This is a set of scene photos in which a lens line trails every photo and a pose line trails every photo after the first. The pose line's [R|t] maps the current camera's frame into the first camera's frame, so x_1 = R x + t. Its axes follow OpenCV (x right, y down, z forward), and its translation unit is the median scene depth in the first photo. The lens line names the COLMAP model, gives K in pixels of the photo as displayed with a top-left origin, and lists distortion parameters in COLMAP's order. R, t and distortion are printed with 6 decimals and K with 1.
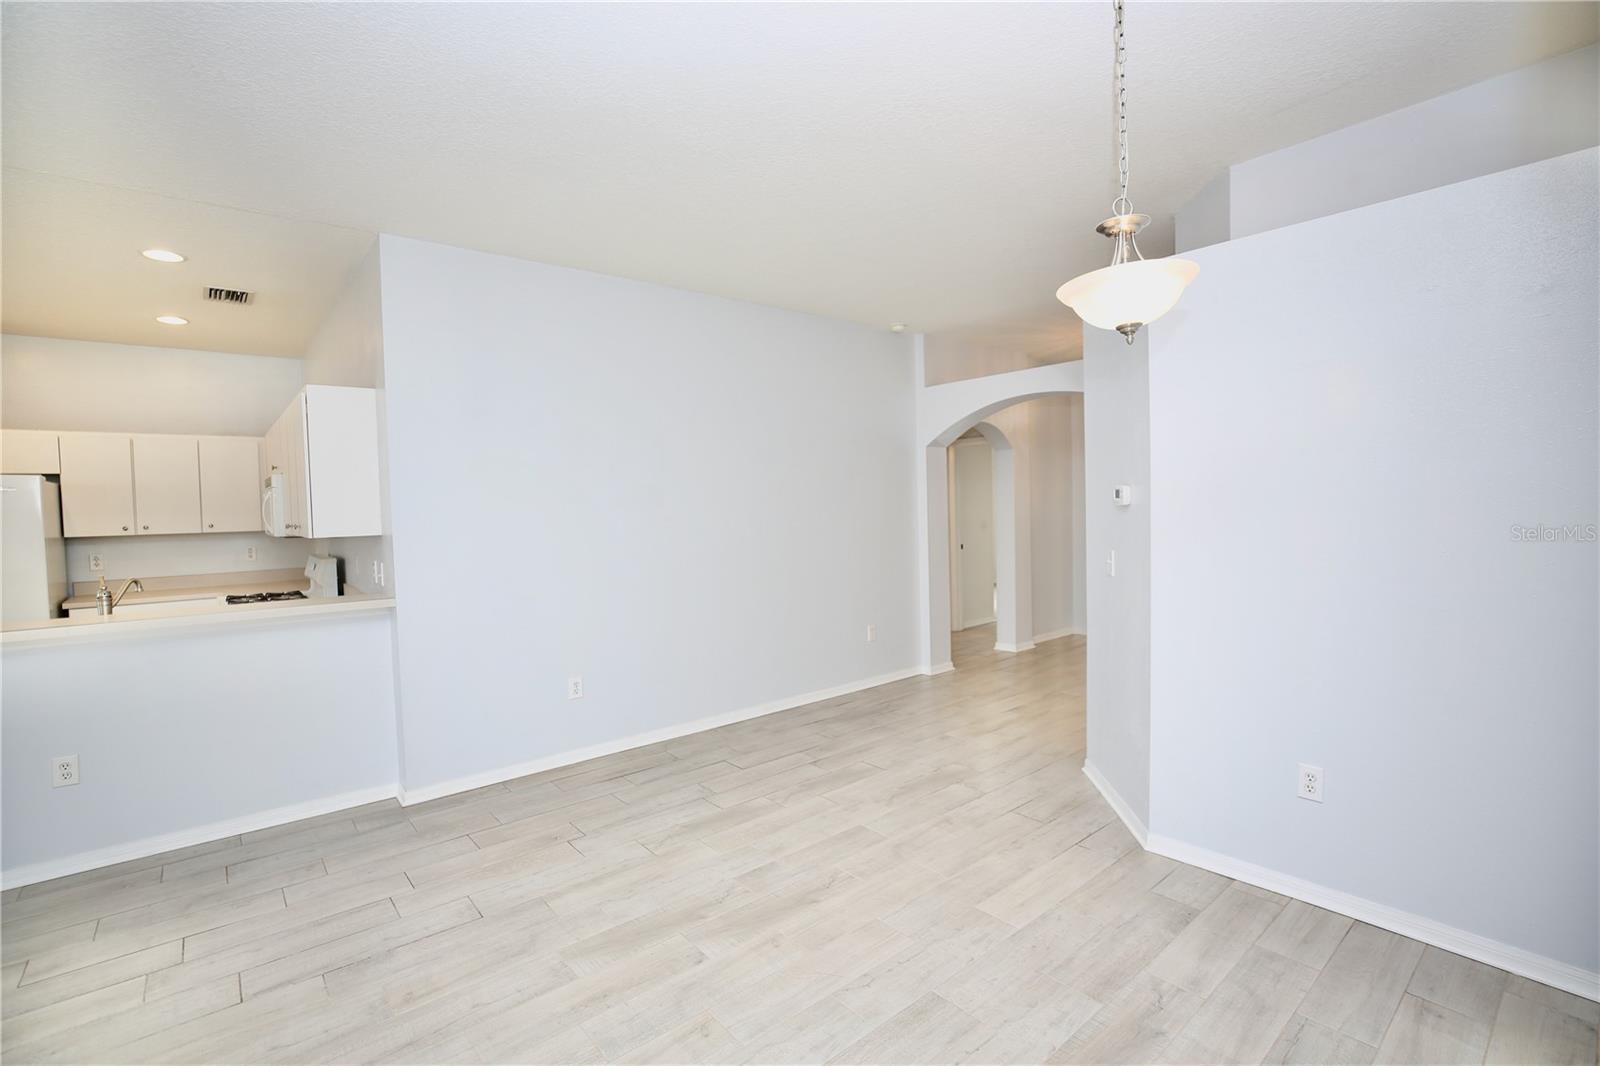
lens RADIAL K [[724.6, 0, 802.1], [0, 724.6, 531.8], [0, 0, 1]] dist [-0.039014, 0.009731]
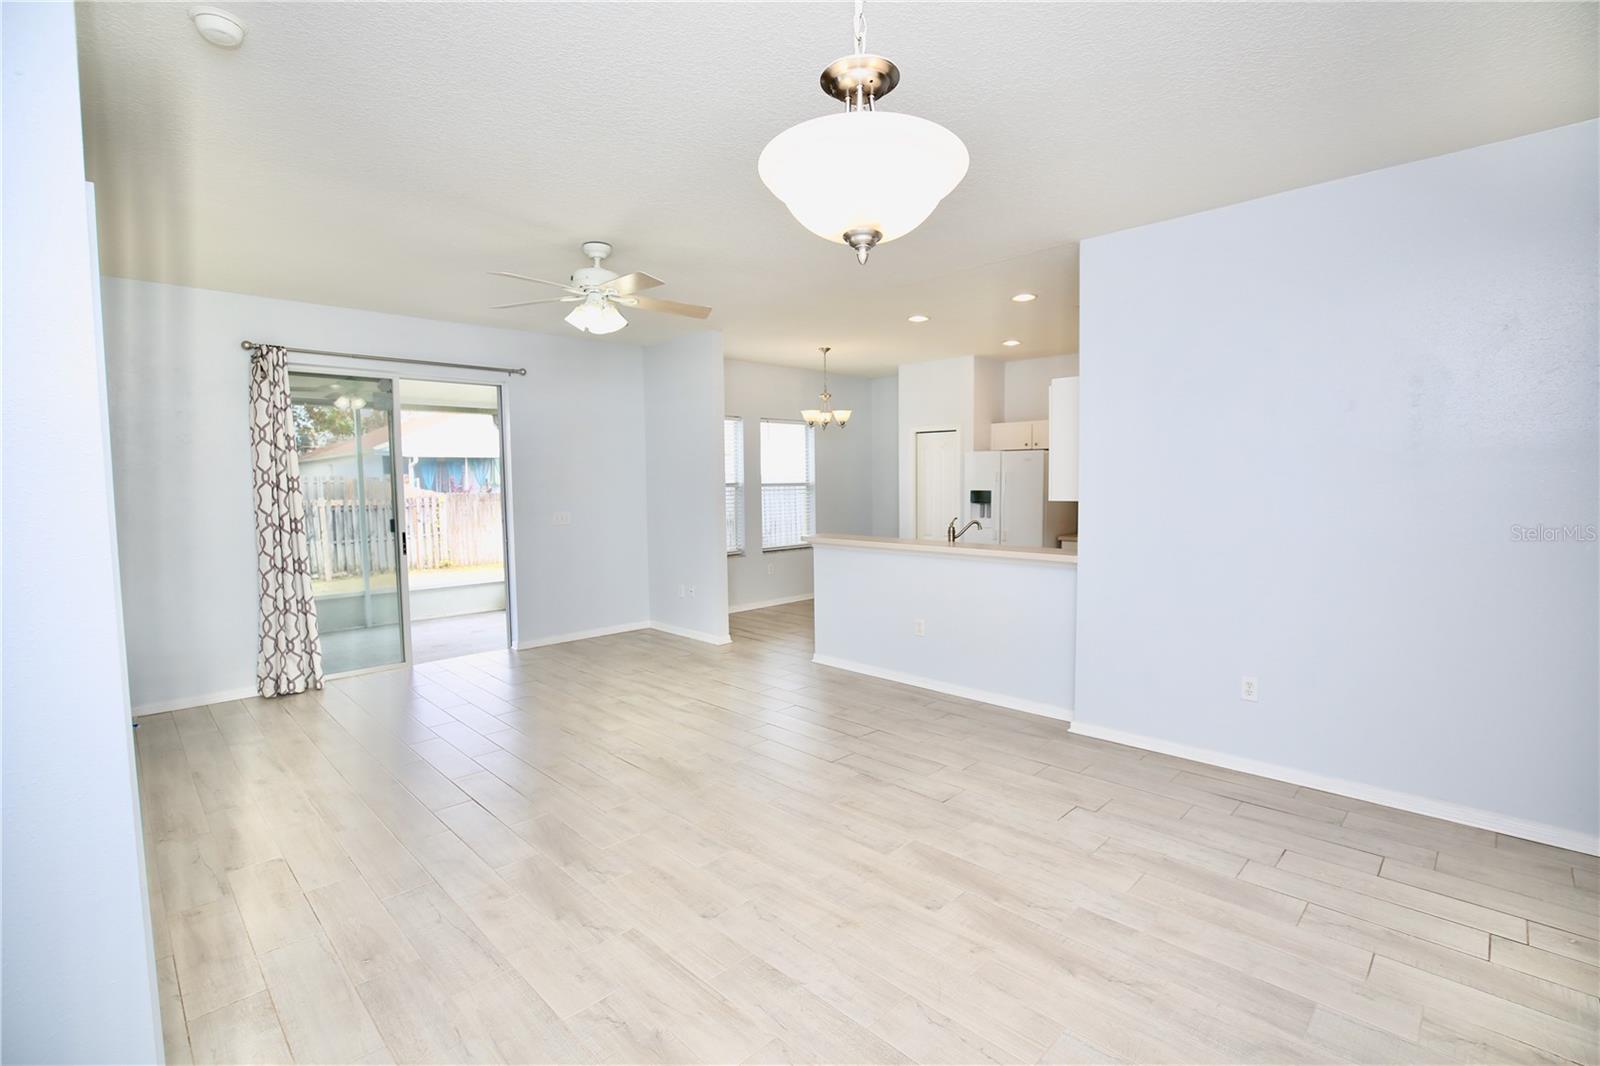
lens RADIAL K [[724.6, 0, 803.3], [0, 724.6, 536.1], [0, 0, 1]] dist [-0.039014, 0.009731]
pose [[0.084190, 0.097143, -0.991703, 0.591954], [-0.027388, 0.995086, 0.095149, -0.041593], [0.996073, 0.019150, 0.086436, 0.480356]]
